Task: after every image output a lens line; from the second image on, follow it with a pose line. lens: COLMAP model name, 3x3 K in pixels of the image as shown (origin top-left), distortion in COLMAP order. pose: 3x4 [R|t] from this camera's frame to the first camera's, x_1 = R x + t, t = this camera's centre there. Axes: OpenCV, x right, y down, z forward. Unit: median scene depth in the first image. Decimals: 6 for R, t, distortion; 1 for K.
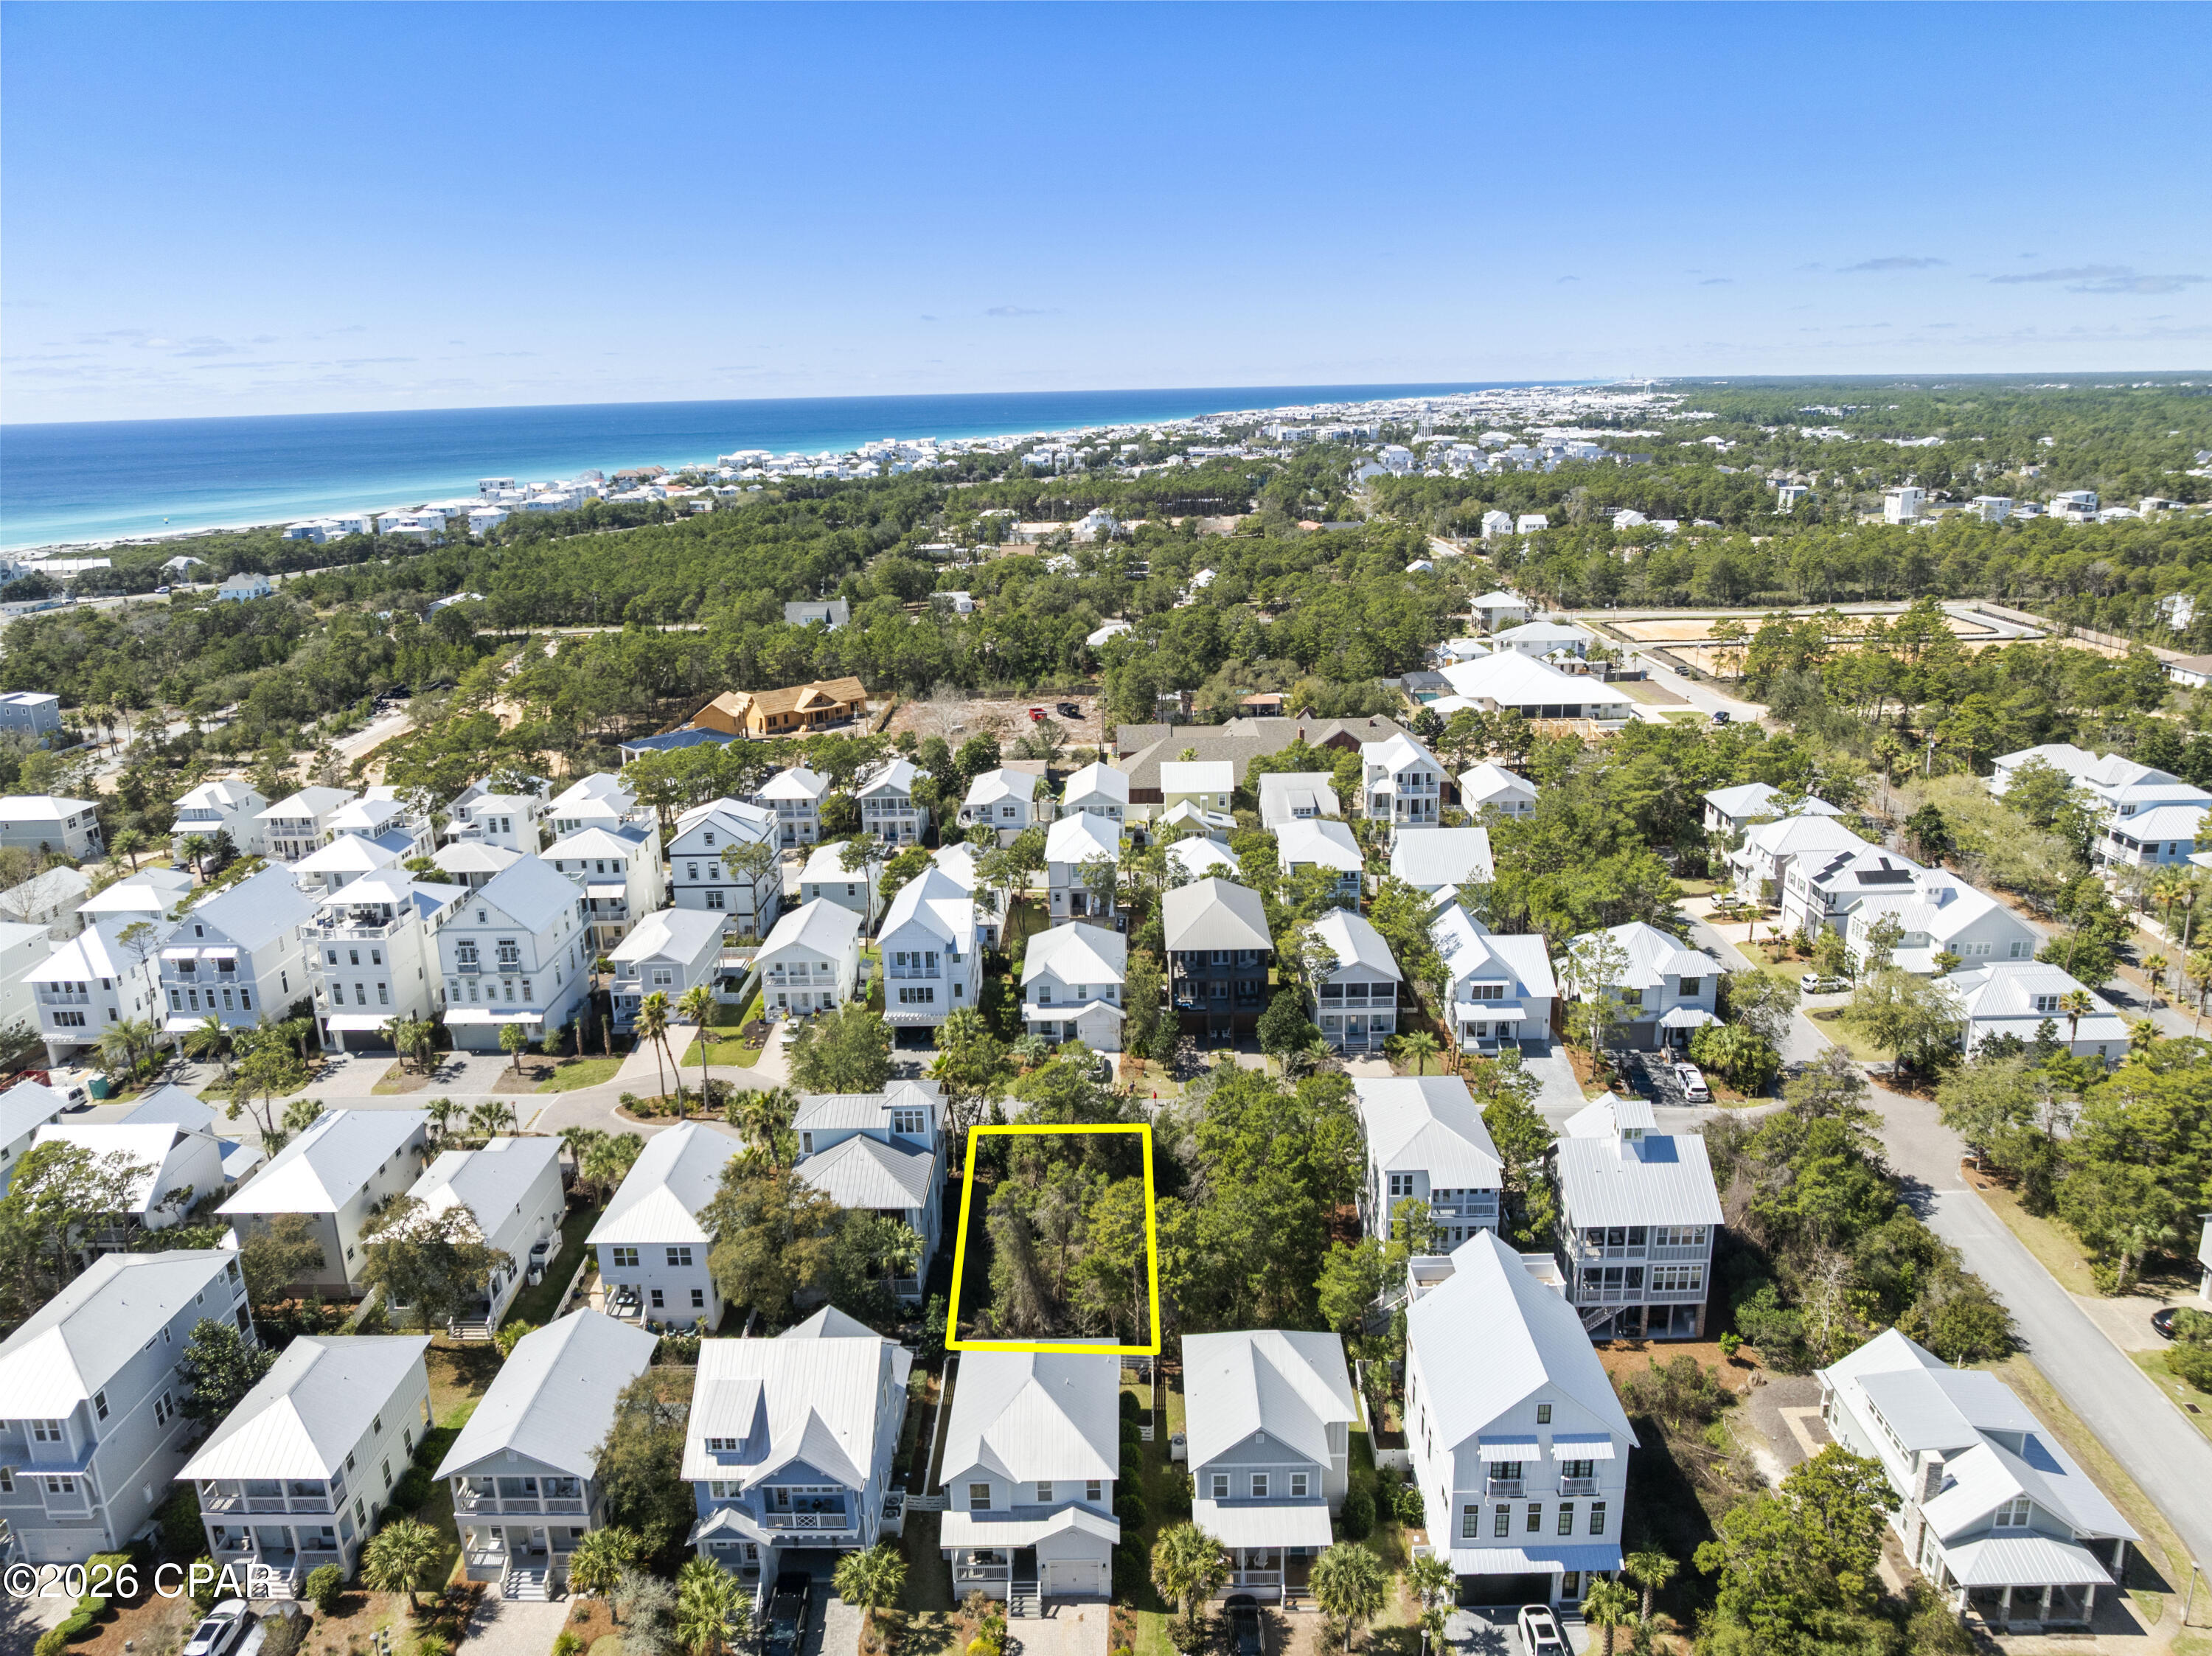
lens RADIAL K [[1574.2, 0, 1113.3], [0, 1574.2, 821.0], [0, 0, 1]] dist [-0.033149, -0.006095]
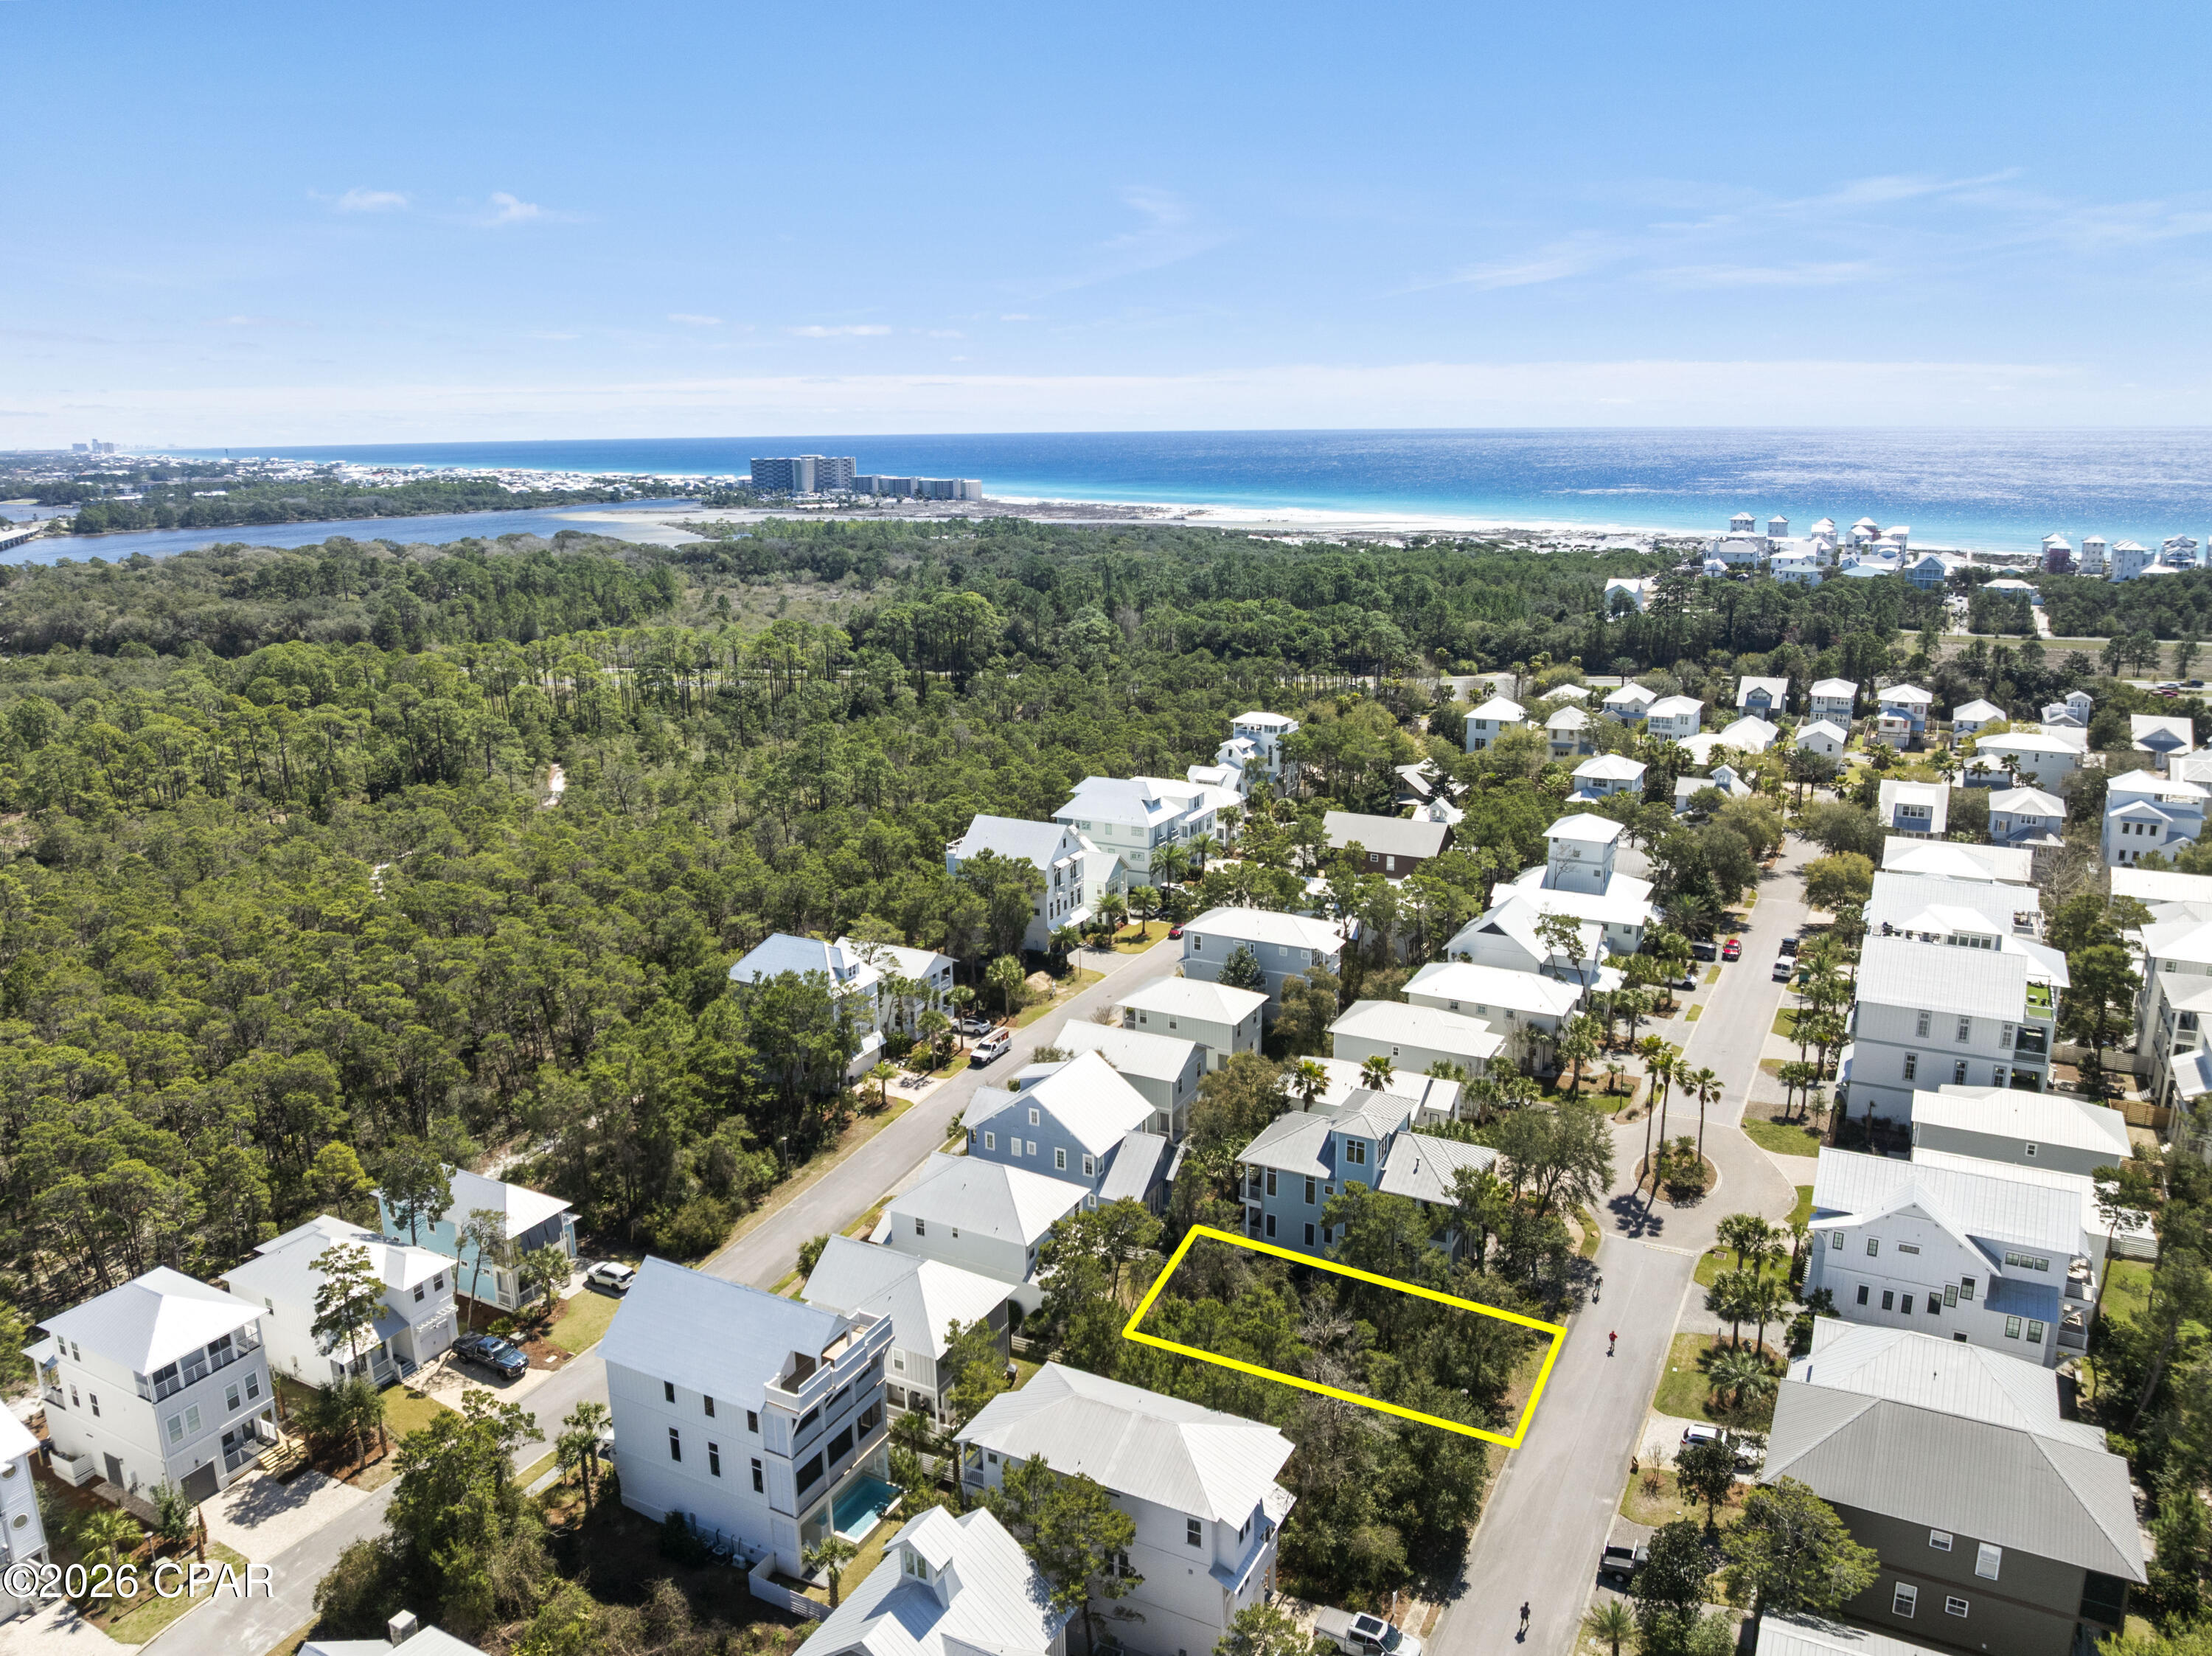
lens RADIAL K [[1574.2, 0, 1113.3], [0, 1574.2, 821.0], [0, 0, 1]] dist [-0.033149, -0.006095]
pose [[-0.459480, 0.243382, -0.854192, 0.579469], [-0.216678, 0.901951, 0.373543, -0.263066], [0.861353, 0.356720, -0.361693, 0.874608]]
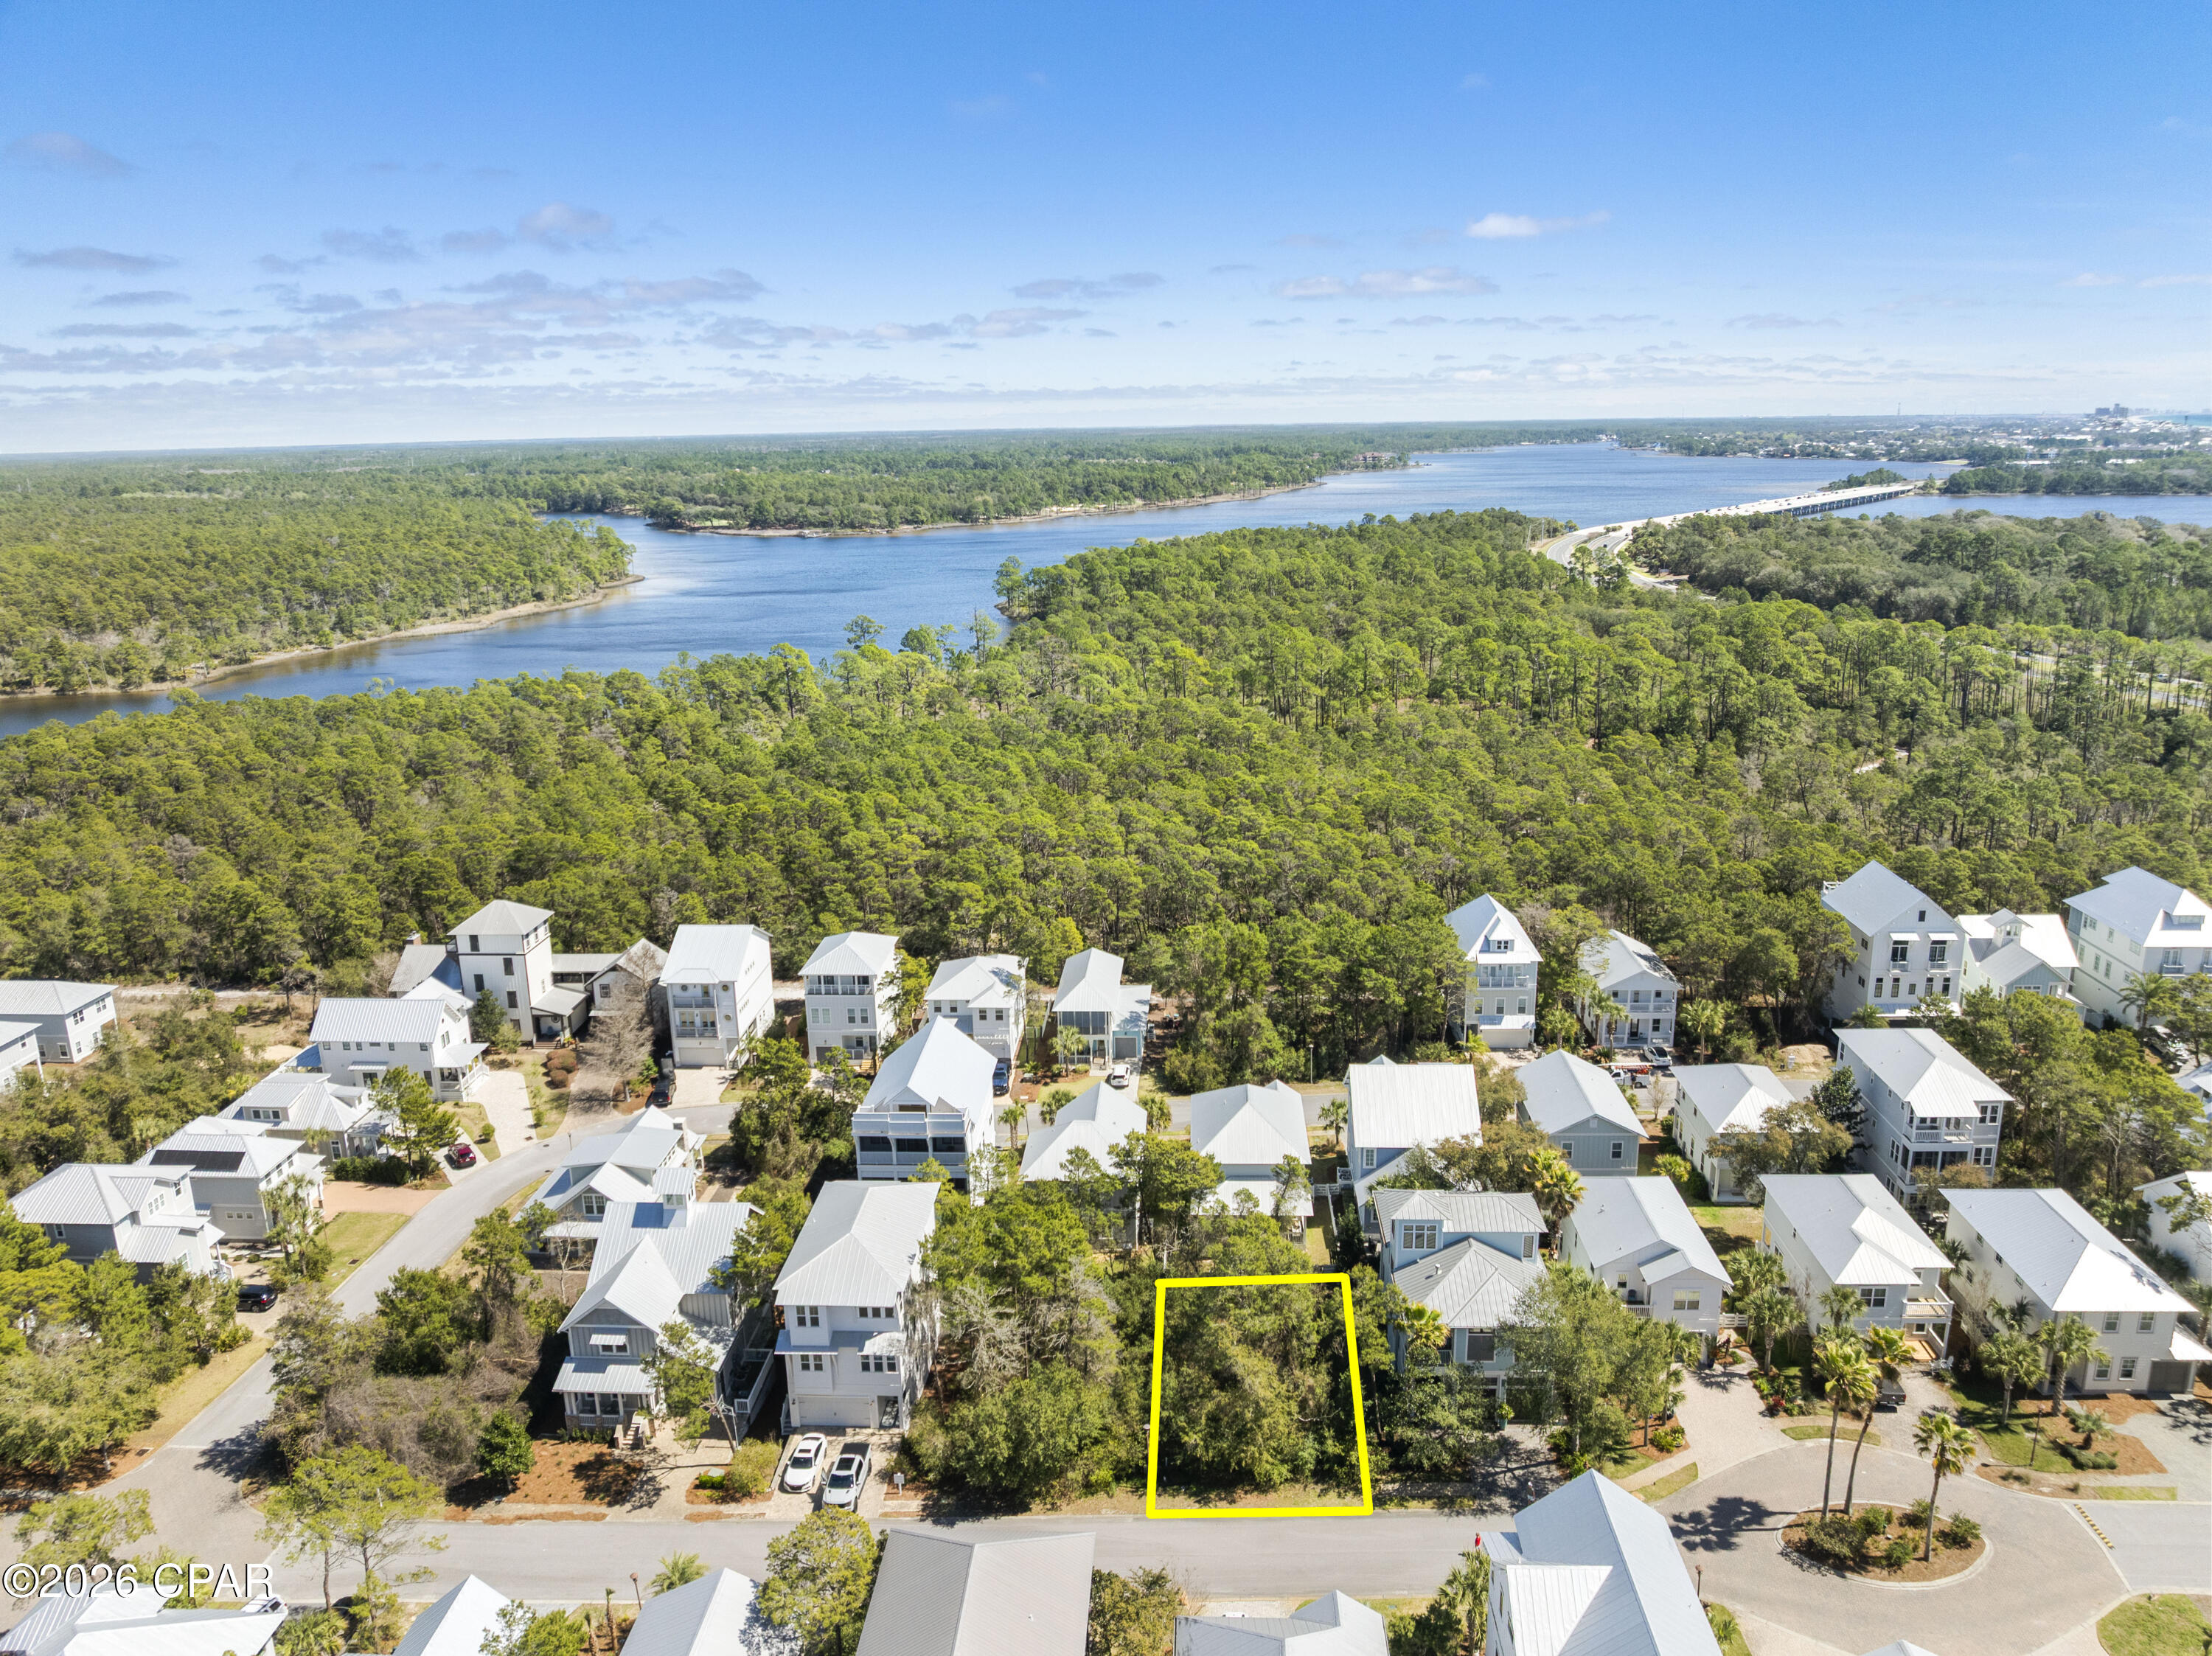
lens RADIAL K [[1543.9, 0, 1117.2], [0, 1543.9, 831.4], [0, 0, 1]] dist [-0.036765, -0.000655]
pose [[-0.997846, 0.028589, 0.059050, -0.011238], [0.054514, 0.862087, 0.503820, -0.354740], [-0.036502, 0.505954, -0.861788, 1.257188]]
